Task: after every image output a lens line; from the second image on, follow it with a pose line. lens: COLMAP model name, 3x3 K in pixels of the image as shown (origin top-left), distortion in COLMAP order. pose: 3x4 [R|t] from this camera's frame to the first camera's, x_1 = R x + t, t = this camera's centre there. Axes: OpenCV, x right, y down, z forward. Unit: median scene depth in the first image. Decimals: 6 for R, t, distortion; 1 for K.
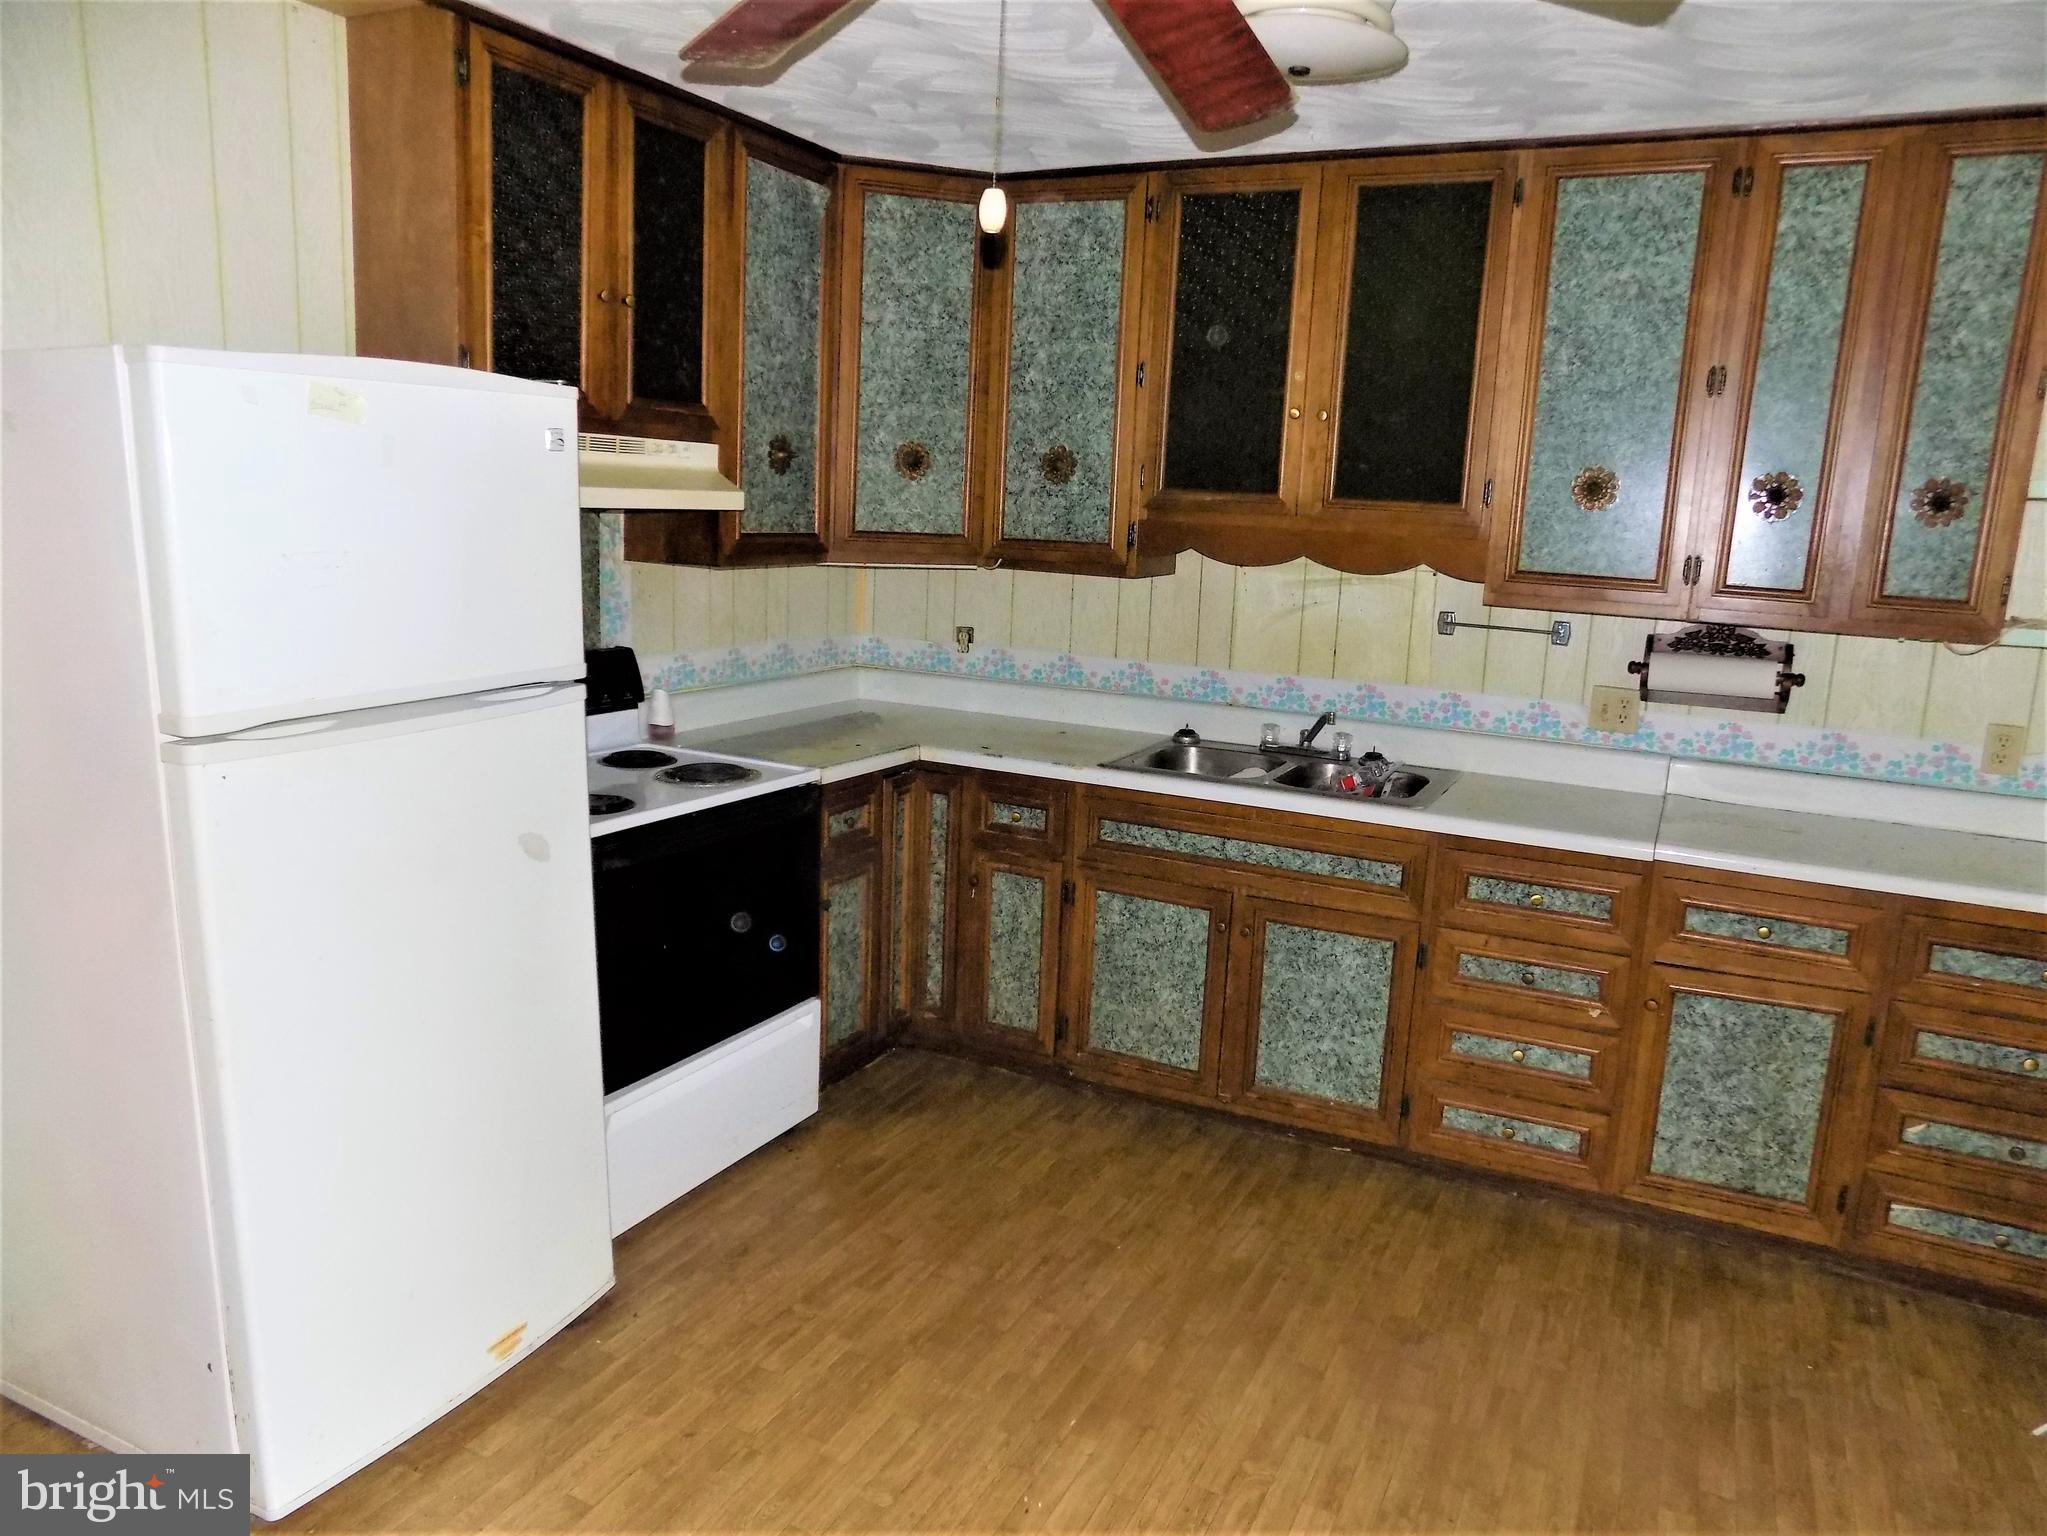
lens RADIAL K [[1372.3, 0, 1016.1], [0, 1372.3, 782.5], [0, 0, 1]] dist [-0.067802, 0.063937]
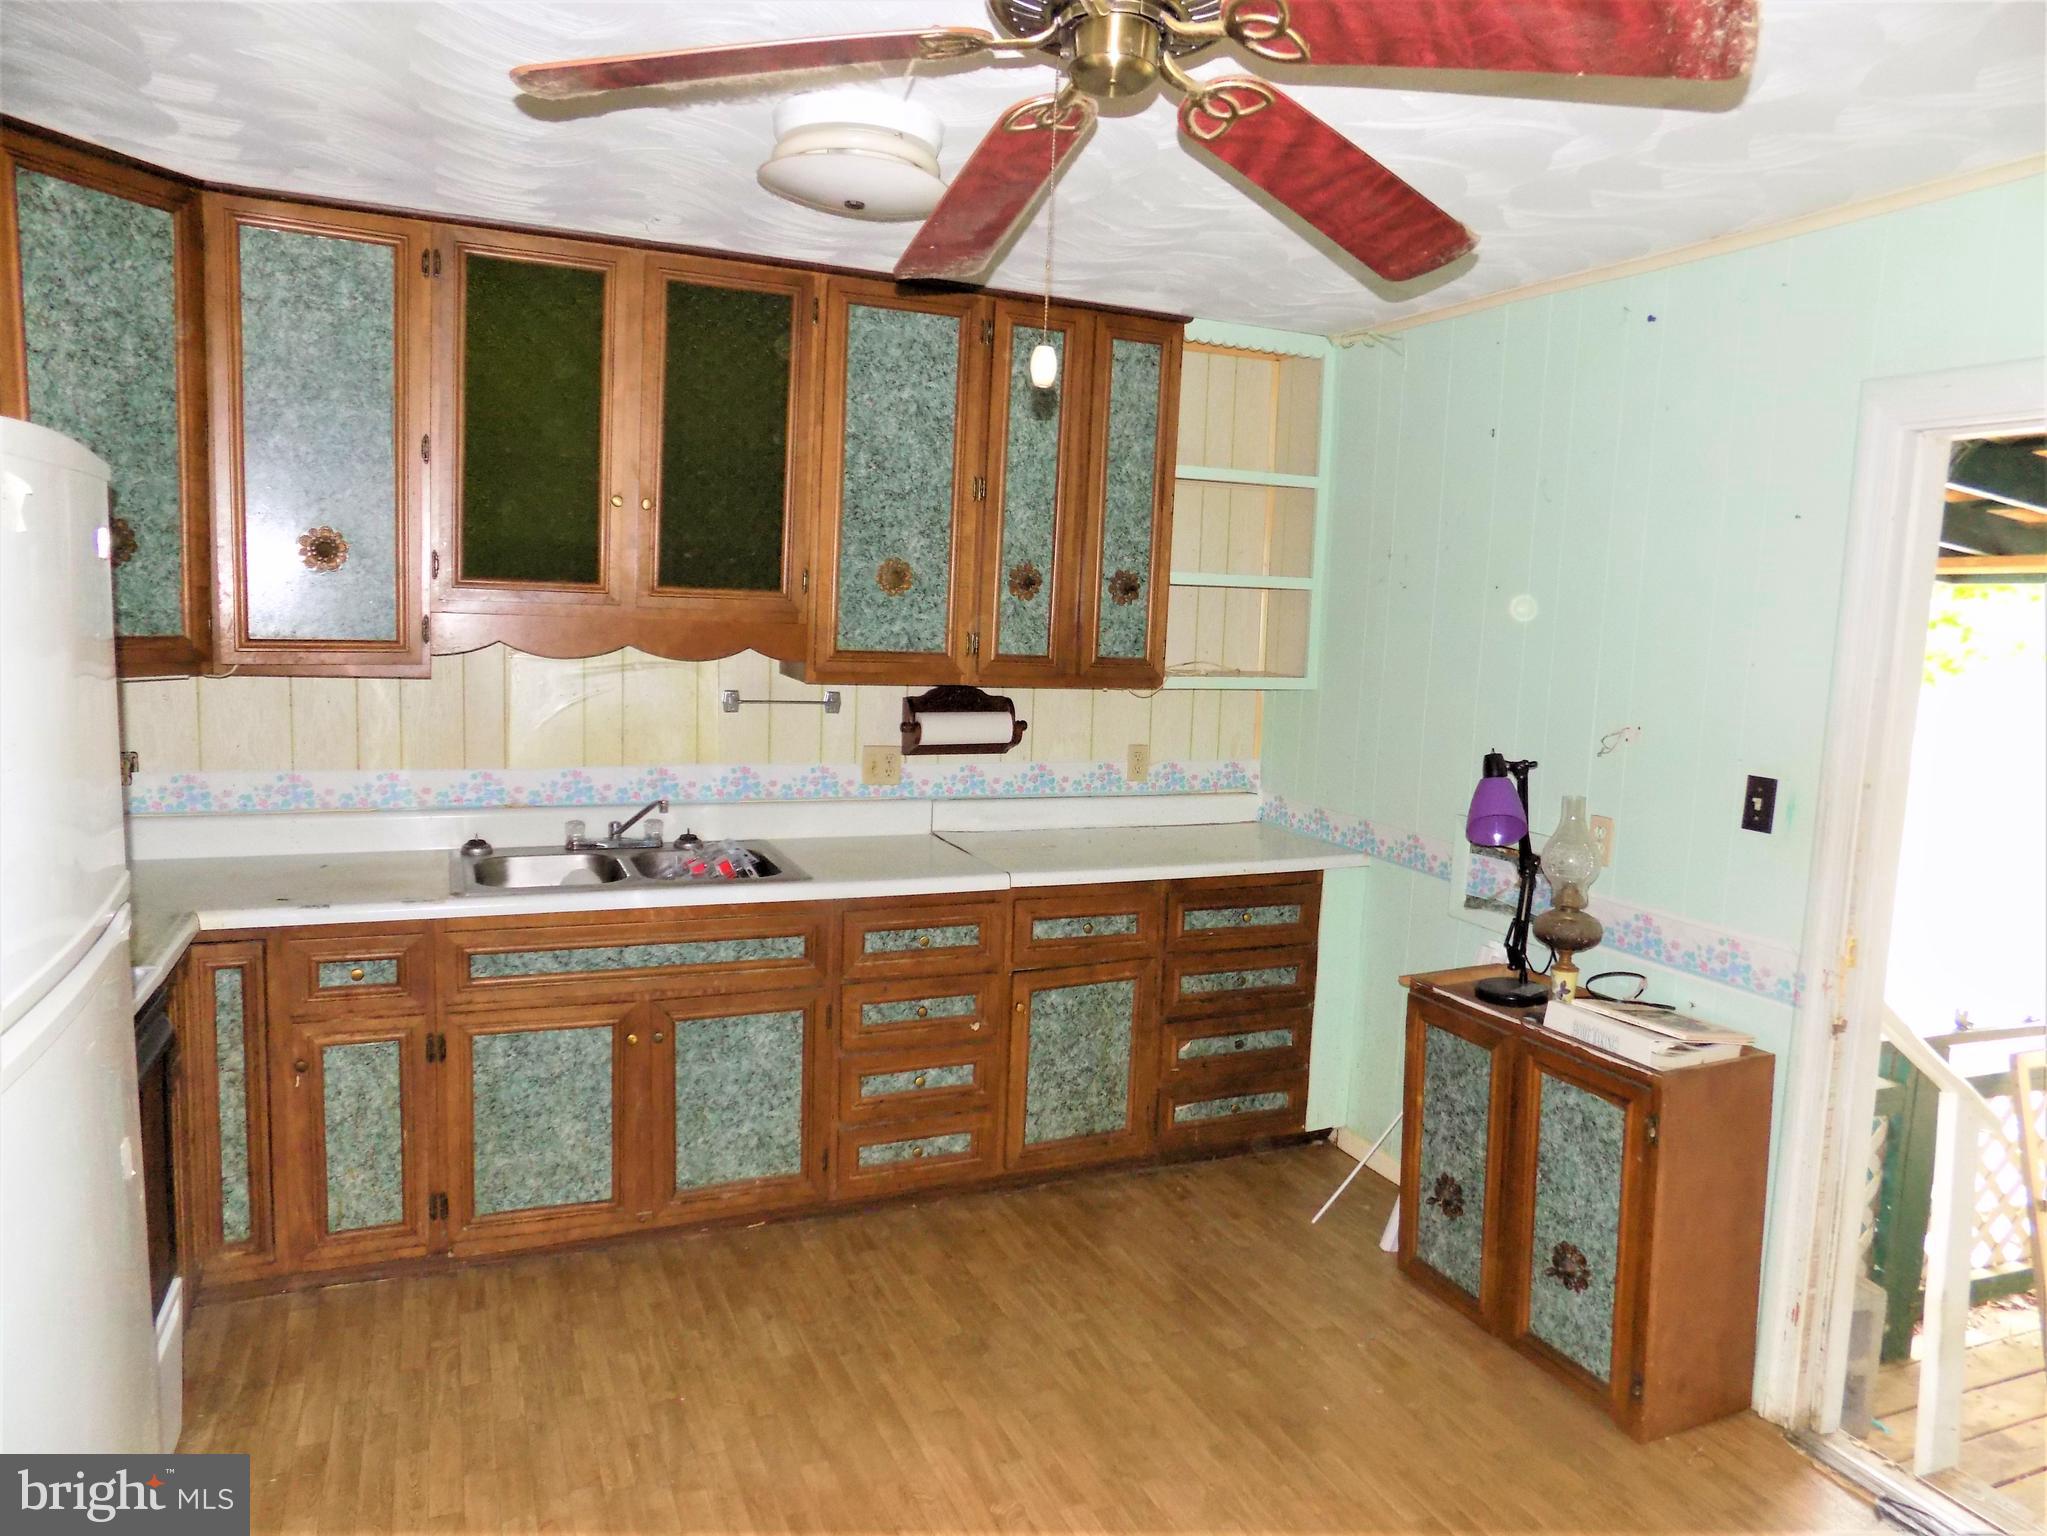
lens RADIAL K [[1372.3, 0, 1083.9], [0, 1372.3, 791.9], [0, 0, 1]] dist [-0.067802, 0.063937]
pose [[0.636954, -0.123968, 0.760869, -0.352757], [0.143249, 0.988829, 0.041189, -0.058950], [-0.757475, 0.082758, 0.647597, 0.140489]]
